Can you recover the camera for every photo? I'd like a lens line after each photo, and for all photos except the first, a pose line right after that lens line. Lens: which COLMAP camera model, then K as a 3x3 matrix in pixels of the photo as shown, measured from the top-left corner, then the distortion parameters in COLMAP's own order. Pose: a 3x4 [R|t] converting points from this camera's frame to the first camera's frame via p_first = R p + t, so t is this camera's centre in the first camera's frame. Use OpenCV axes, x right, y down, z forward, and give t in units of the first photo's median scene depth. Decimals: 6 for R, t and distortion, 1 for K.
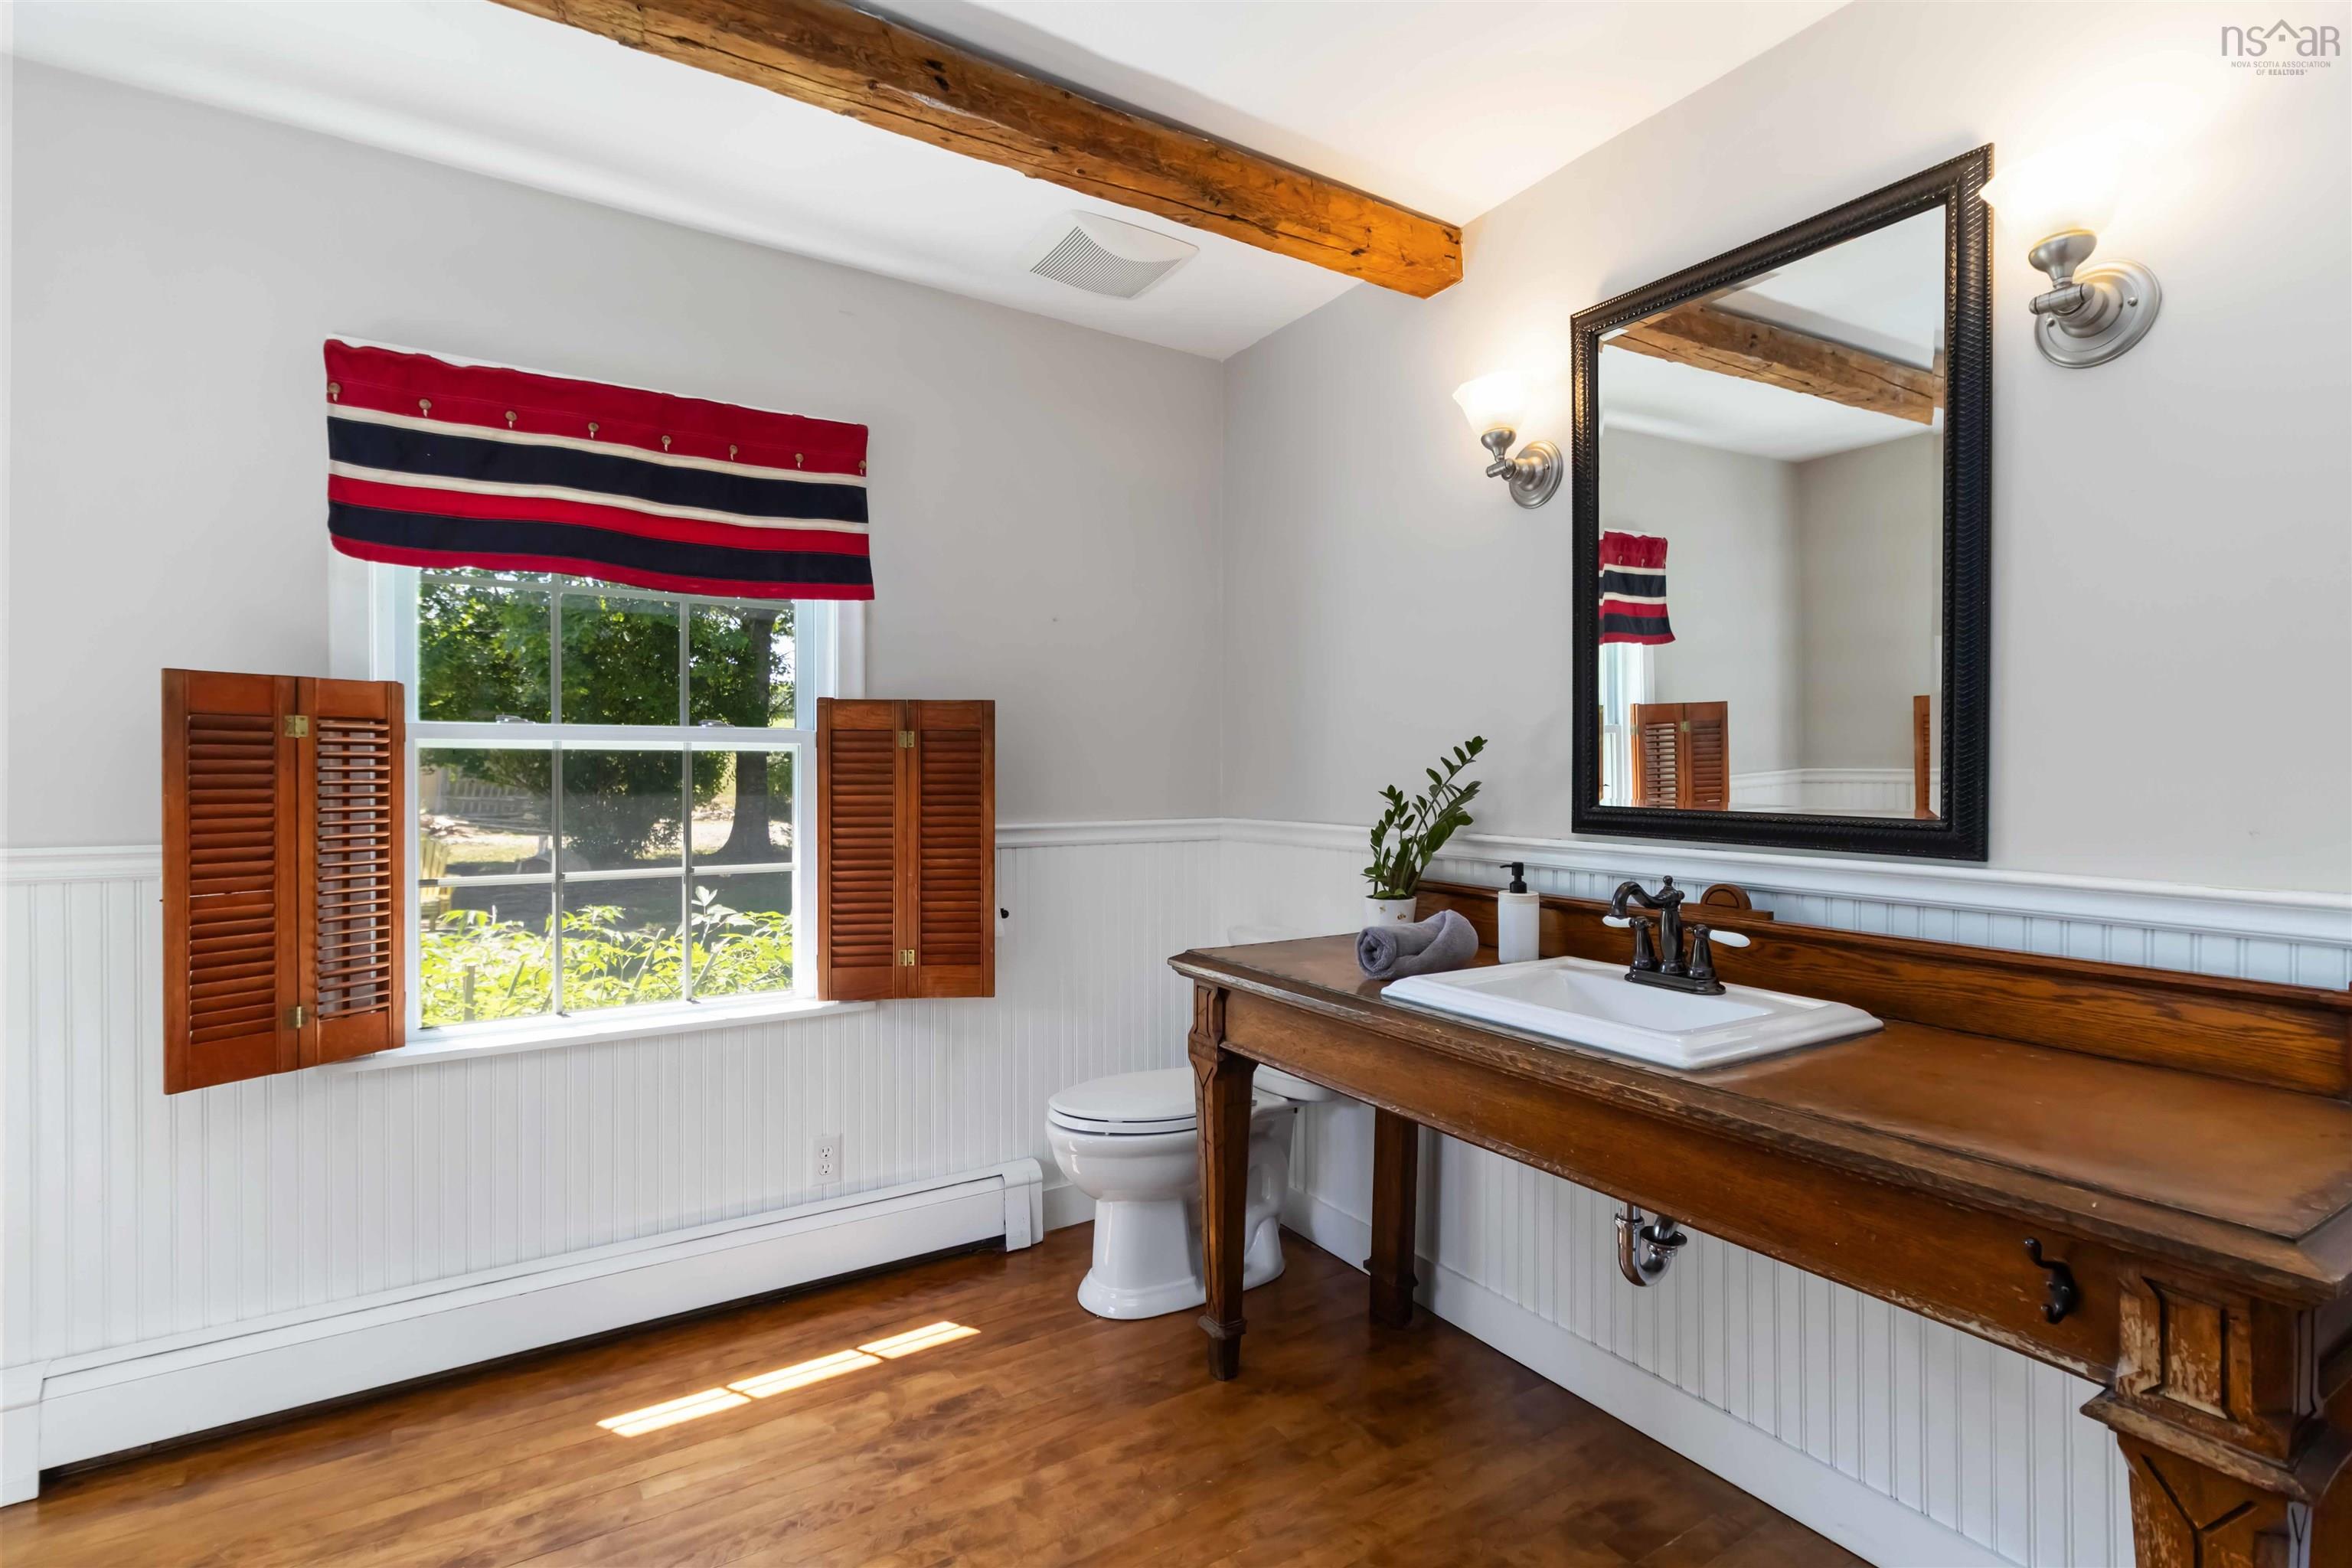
lens RADIAL K [[1099.7, 0, 1174.9], [0, 1099.7, 761.1], [0, 0, 1]] dist [0.003957, 0.000624]
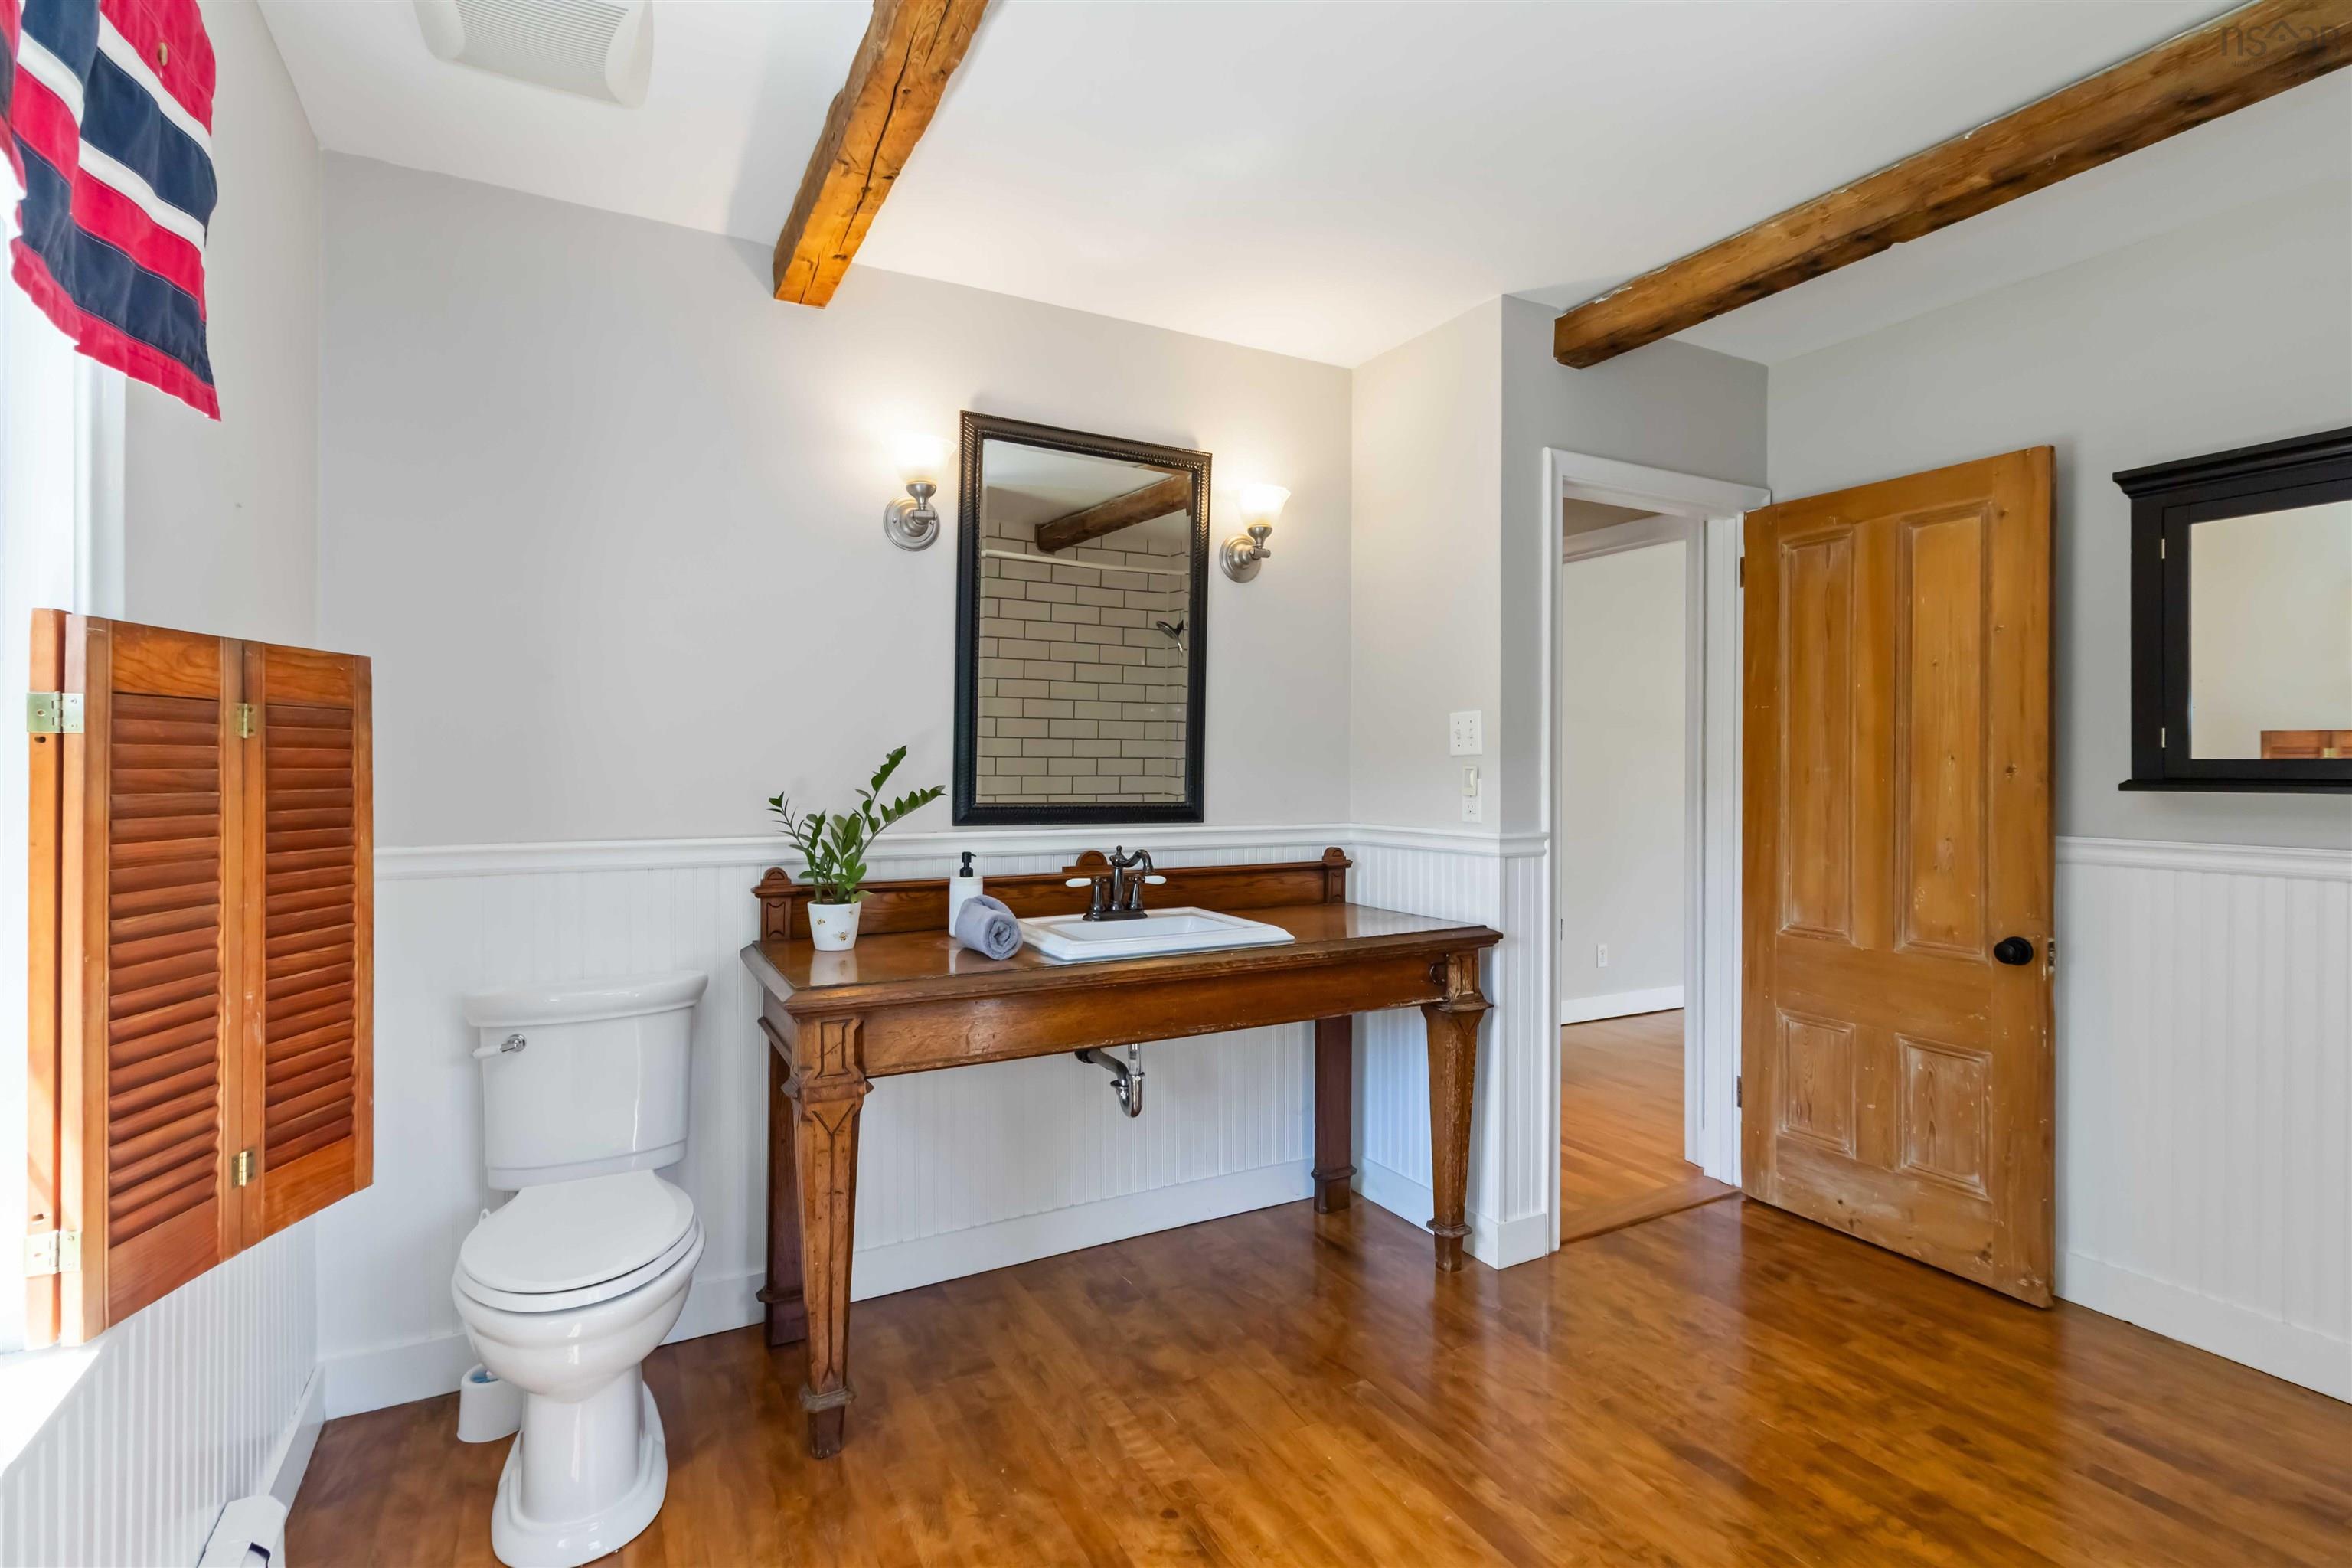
lens RADIAL K [[1099.7, 0, 1174.9], [0, 1099.7, 761.1], [0, 0, 1]] dist [0.003957, 0.000624]
pose [[0.064116, 0.007976, 0.997911, -0.843983], [-0.006274, 0.999952, -0.007589, -0.000349], [-0.997923, -0.005775, 0.064162, 0.664775]]
